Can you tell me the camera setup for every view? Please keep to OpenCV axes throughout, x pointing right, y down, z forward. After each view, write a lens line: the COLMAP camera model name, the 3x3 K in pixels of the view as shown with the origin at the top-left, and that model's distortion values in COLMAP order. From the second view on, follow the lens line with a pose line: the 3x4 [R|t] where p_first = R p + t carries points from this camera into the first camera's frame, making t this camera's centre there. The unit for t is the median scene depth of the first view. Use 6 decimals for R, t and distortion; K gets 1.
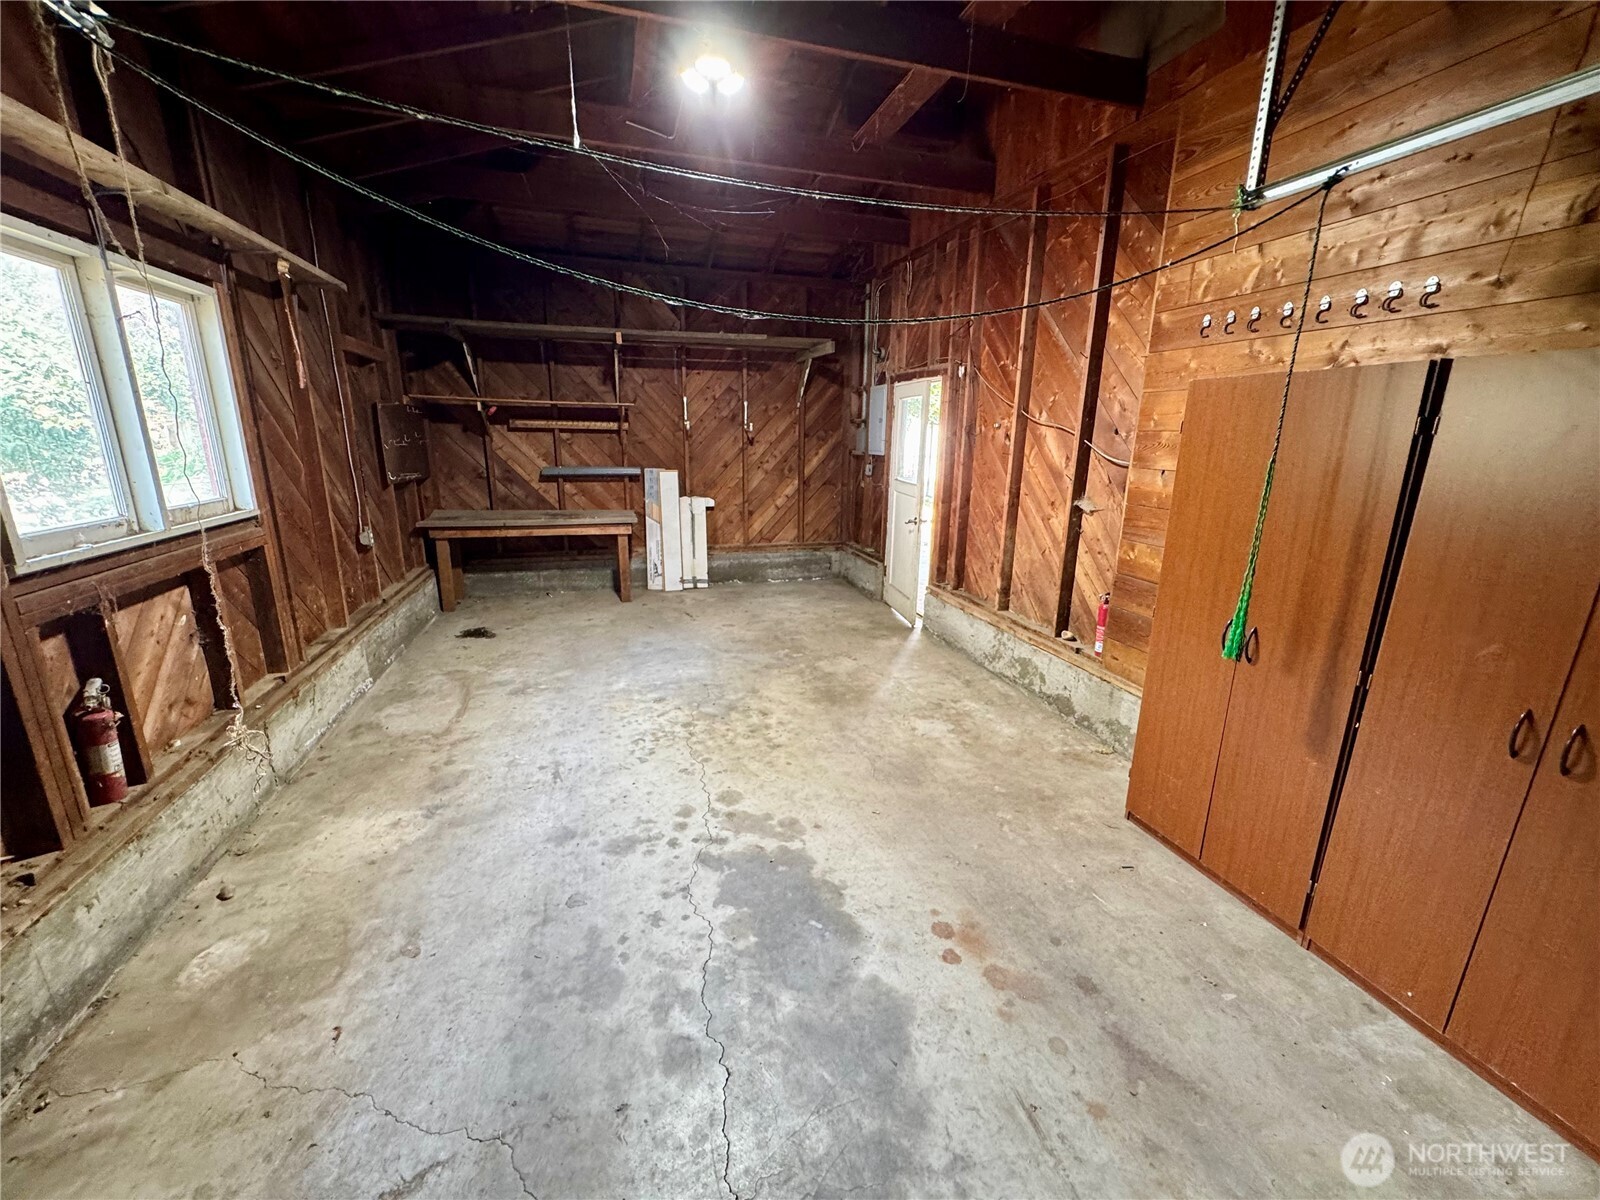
lens RADIAL K [[639.1, 0, 800.0], [0, 639.1, 600.0], [0, 0, 1]] dist [-0.003070, 0.000188]
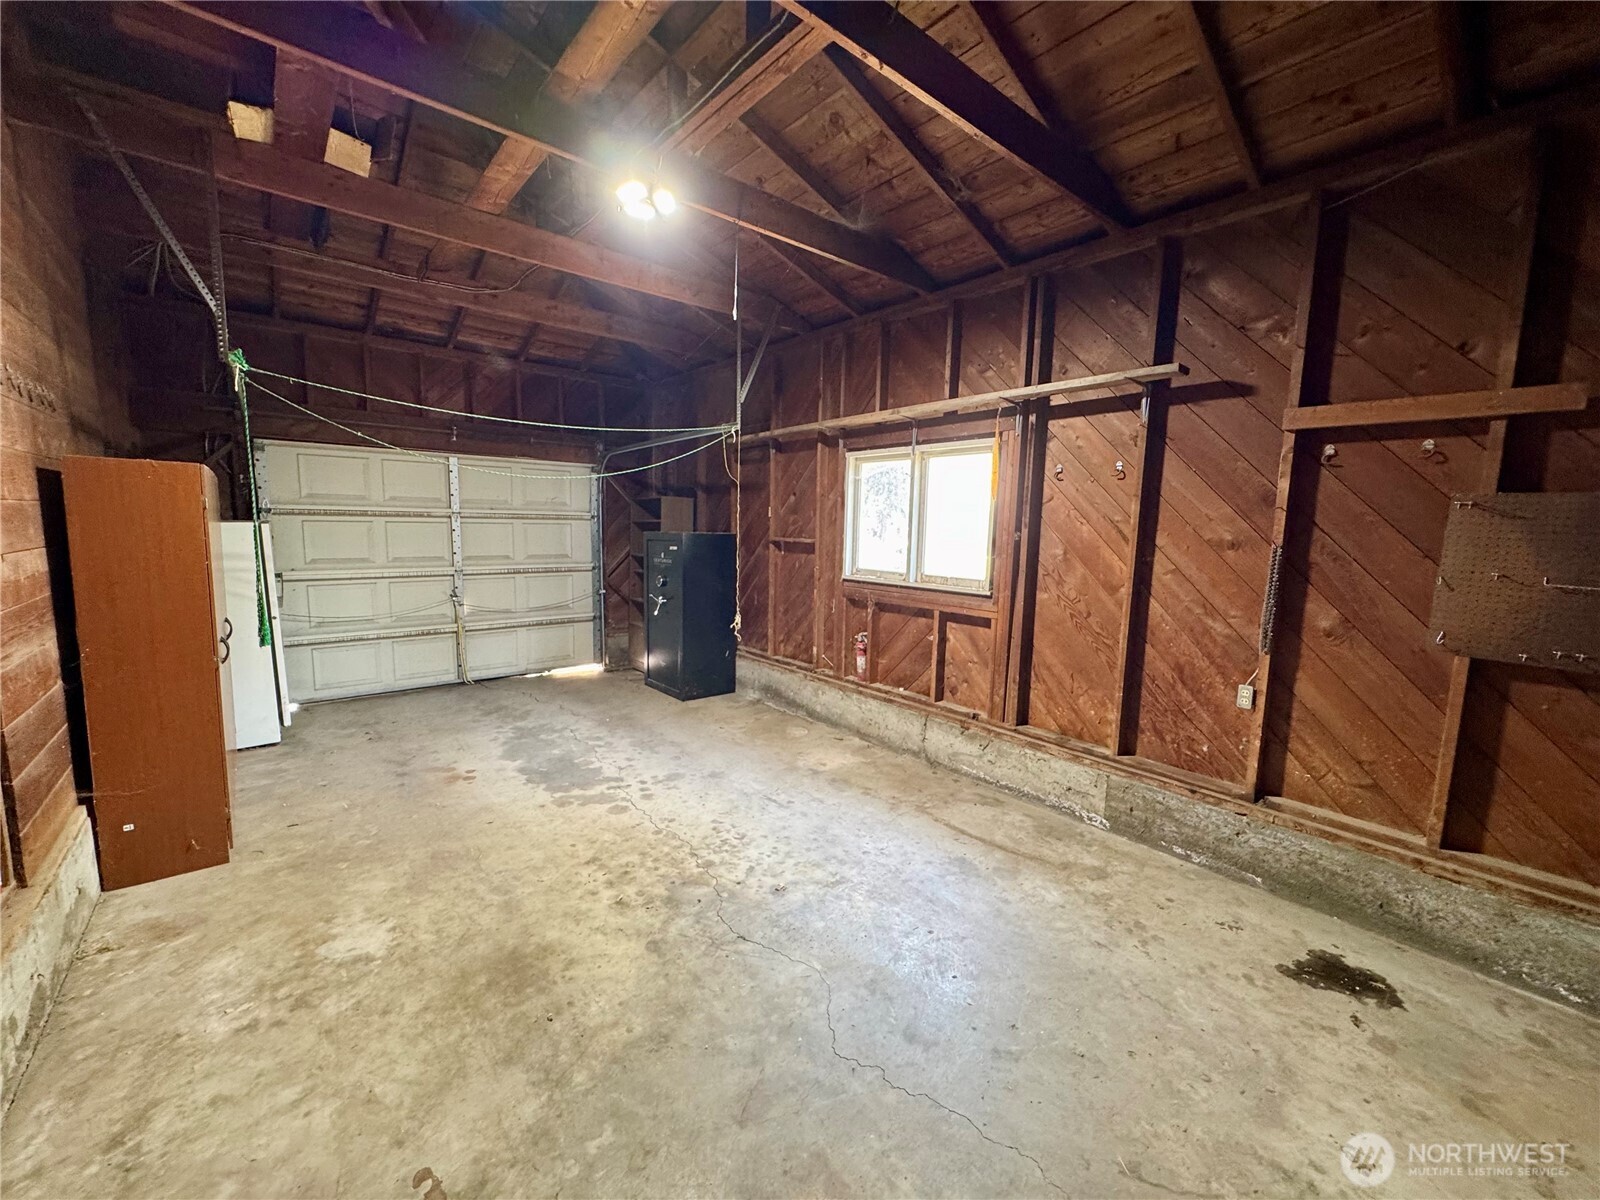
lens RADIAL K [[639.1, 0, 800.0], [0, 639.1, 600.0], [0, 0, 1]] dist [-0.003070, 0.000188]
pose [[-0.918176, 0.011263, -0.396013, 0.047907], [-0.136207, 0.929686, 0.342244, -0.494532], [0.372022, 0.368180, -0.852082, 1.867357]]
